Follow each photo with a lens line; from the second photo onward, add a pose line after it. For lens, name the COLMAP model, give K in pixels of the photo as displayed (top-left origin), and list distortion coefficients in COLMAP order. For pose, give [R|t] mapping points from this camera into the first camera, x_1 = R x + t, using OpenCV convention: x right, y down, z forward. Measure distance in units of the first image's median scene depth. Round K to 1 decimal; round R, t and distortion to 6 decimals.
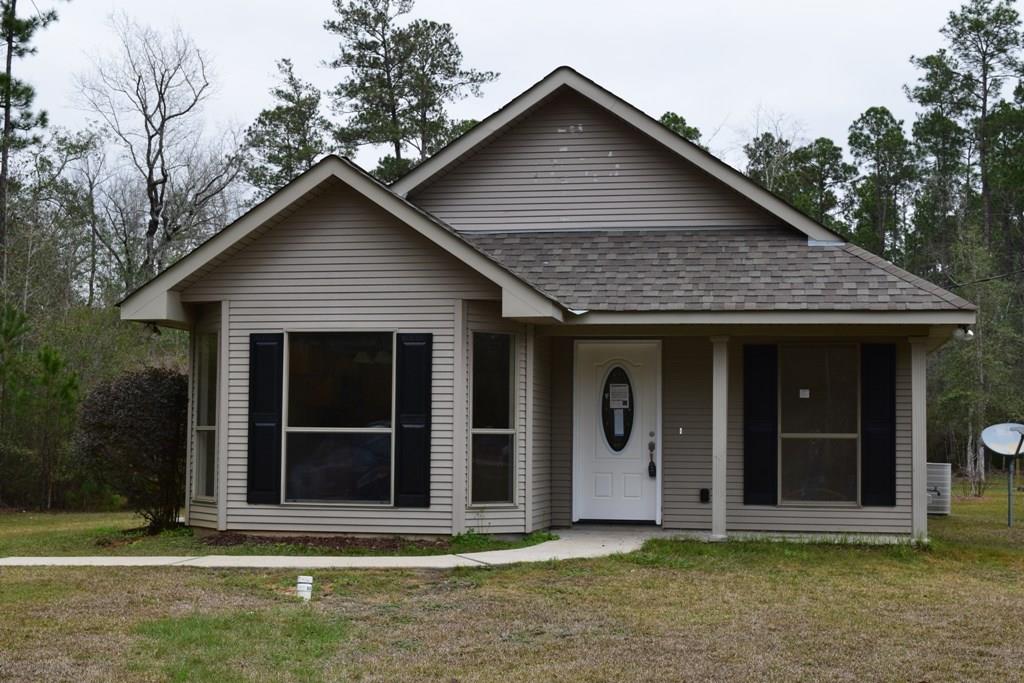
lens RADIAL K [[1592.4, 0, 514.8], [0, 1592.4, 337.1], [0, 0, 1]] dist [-0.021896, 0.000000]
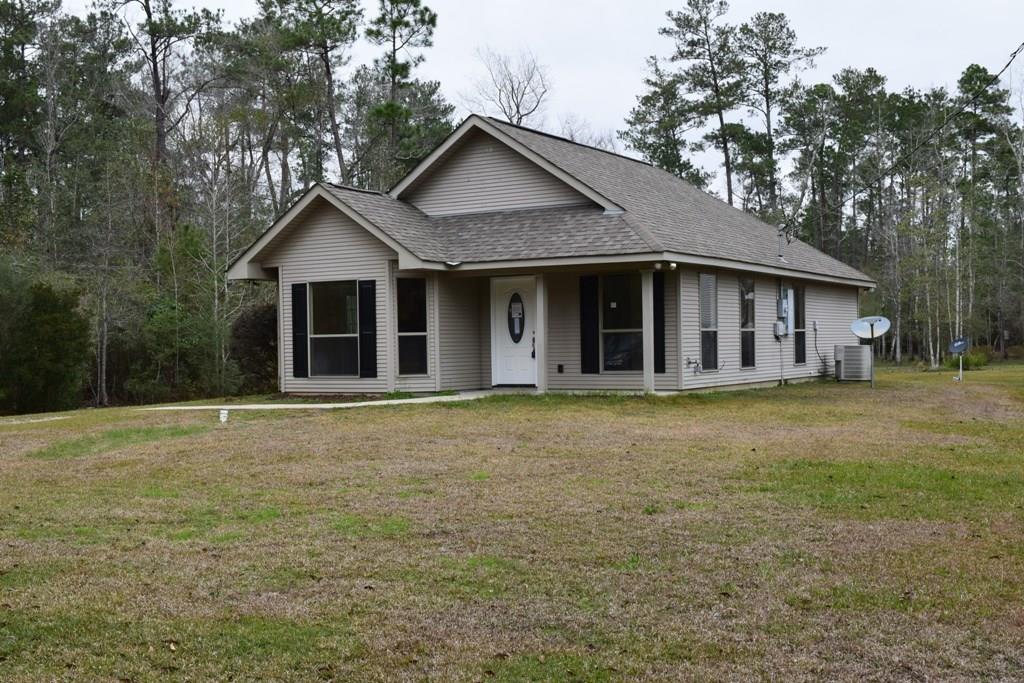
lens RADIAL K [[1255.0, 0, 509.5], [0, 1255.0, 345.6], [0, 0, 1]] dist [-0.021756, 0.000000]
pose [[0.938264, -0.026238, -0.344924, 0.555191], [0.049892, 0.996958, 0.059878, -0.005397], [0.342304, -0.073390, 0.936719, -0.254775]]
